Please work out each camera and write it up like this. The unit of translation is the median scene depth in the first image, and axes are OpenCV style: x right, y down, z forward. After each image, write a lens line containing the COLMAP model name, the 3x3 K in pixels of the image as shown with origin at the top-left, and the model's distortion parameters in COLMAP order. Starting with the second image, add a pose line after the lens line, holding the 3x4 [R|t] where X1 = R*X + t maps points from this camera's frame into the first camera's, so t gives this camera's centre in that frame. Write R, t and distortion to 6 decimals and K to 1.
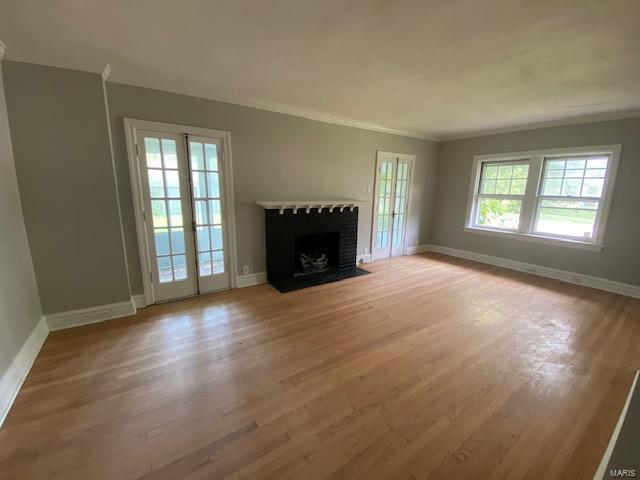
lens RADIAL K [[262.5, 0, 319.4], [0, 262.5, 241.9], [0, 0, 1]] dist [-0.003807, -0.000591]
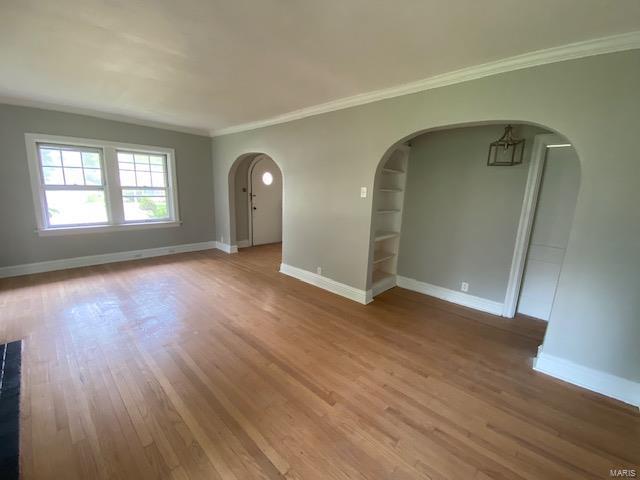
lens RADIAL K [[262.5, 0, 323.2], [0, 262.5, 238.0], [0, 0, 1]] dist [-0.003807, -0.000591]
pose [[-0.240566, -0.206825, 0.948341, -0.390257], [0.167438, 0.953544, 0.250434, -0.107545], [-0.956082, 0.219035, -0.194760, 0.484404]]
